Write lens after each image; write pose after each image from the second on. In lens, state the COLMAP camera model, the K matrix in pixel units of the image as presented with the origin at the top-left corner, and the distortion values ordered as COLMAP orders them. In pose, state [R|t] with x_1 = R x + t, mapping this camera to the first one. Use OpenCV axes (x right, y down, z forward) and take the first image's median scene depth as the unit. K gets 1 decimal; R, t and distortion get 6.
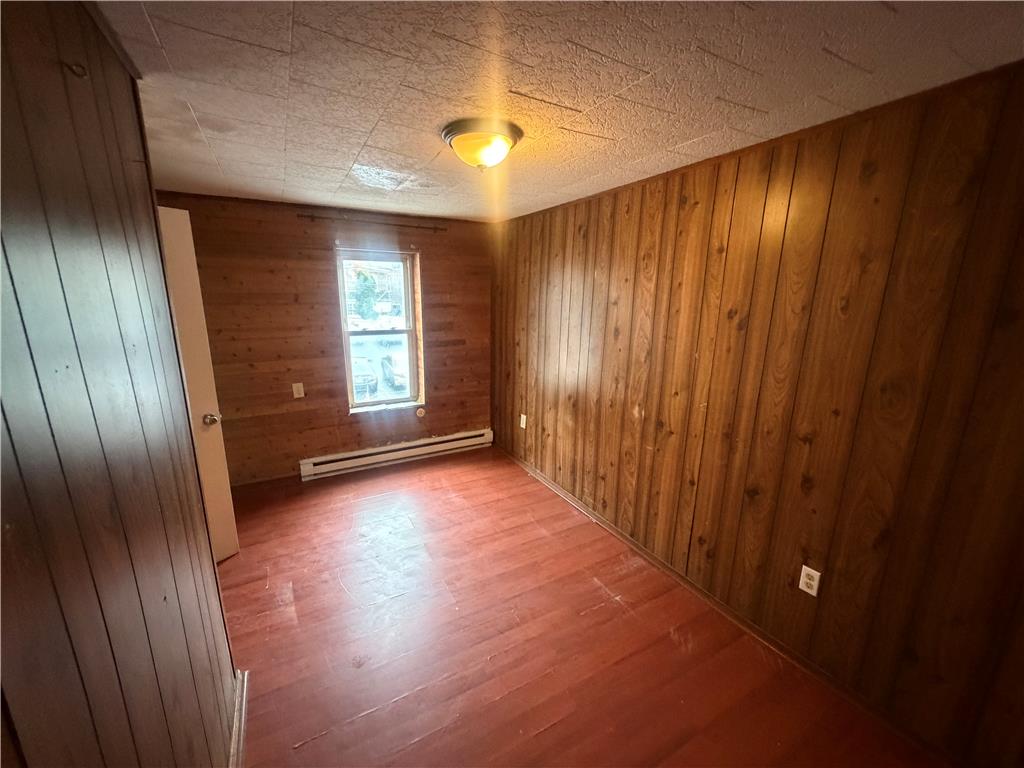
lens RADIAL K [[407.6, 0, 506.6], [0, 407.6, 385.6], [0, 0, 1]] dist [-0.000264, 0.000098]
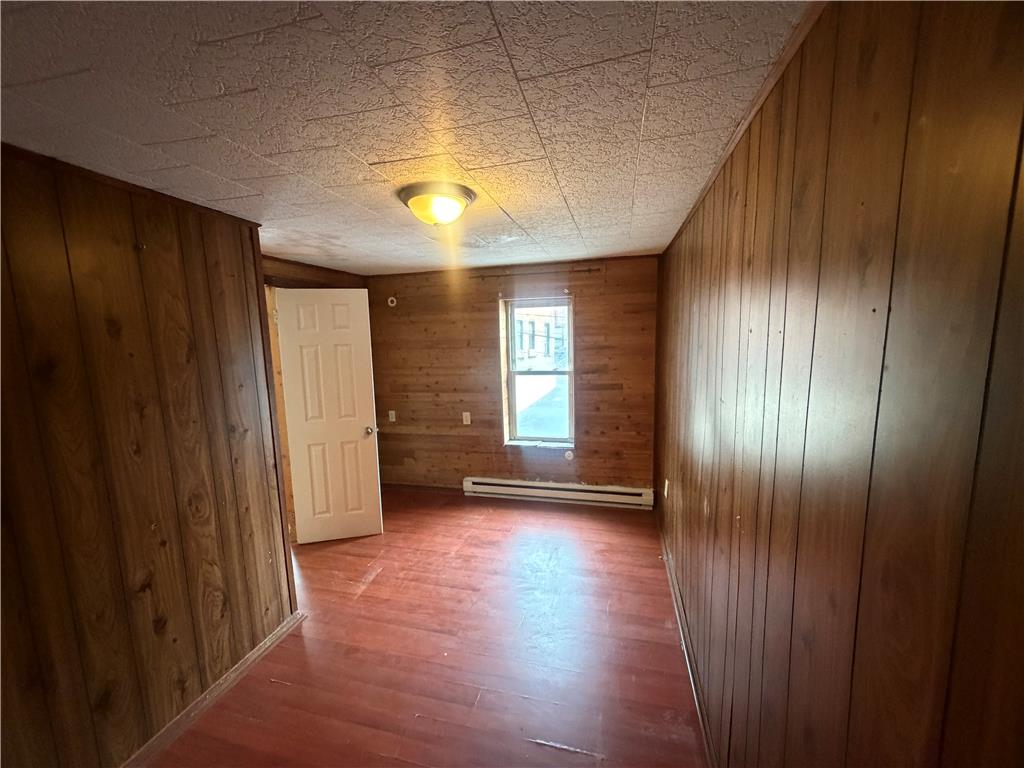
lens RADIAL K [[407.6, 0, 508.2], [0, 407.6, 385.0], [0, 0, 1]] dist [-0.000264, 0.000098]
pose [[0.722386, 0.057559, -0.689090, 0.357024], [-0.118706, 0.992059, -0.041576, -0.044848], [0.681225, 0.111834, 0.723482, 0.176934]]
